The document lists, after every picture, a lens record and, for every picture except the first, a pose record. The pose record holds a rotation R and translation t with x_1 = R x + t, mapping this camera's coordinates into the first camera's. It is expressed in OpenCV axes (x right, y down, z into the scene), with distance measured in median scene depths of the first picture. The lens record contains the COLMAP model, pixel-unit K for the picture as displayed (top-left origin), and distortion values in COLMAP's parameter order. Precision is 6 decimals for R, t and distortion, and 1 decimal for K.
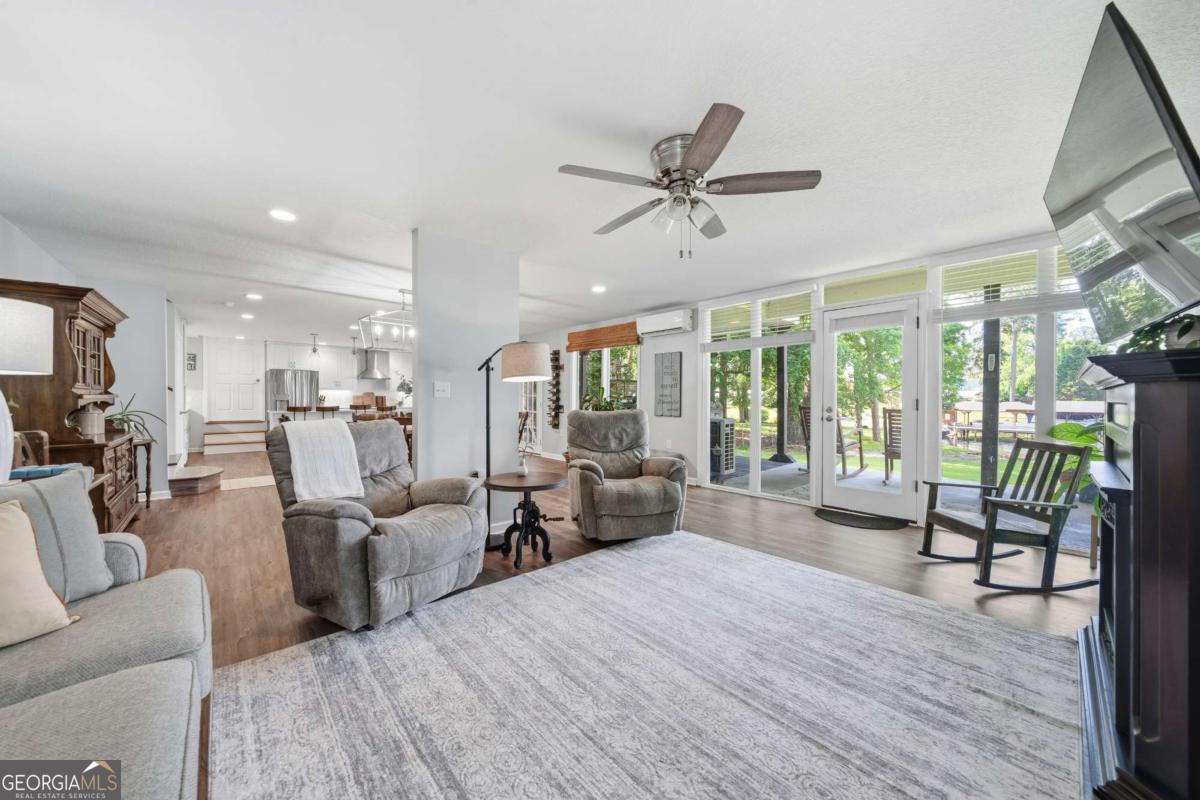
lens RADIAL K [[417.7, 0, 600.1], [0, 417.7, 398.5], [0, 0, 1]] dist [-0.000922, -0.000028]
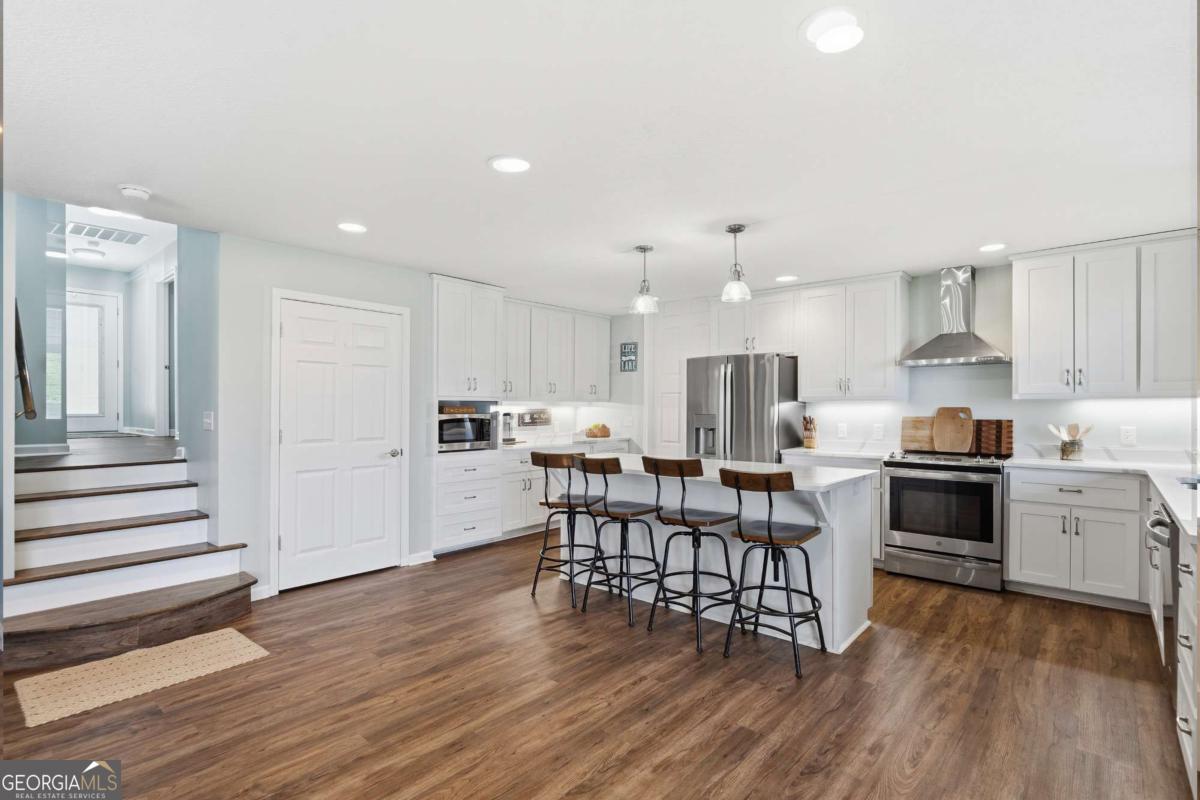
lens RADIAL K [[616.8, 0, 599.9], [0, 616.8, 405.0], [0, 0, 1]] dist [-0.000594, -0.000014]
pose [[0.143919, -0.004635, -0.989579, -0.118649], [-0.006845, 0.999960, -0.005679, -0.012359], [0.989566, 0.007591, 0.143882, 0.665187]]
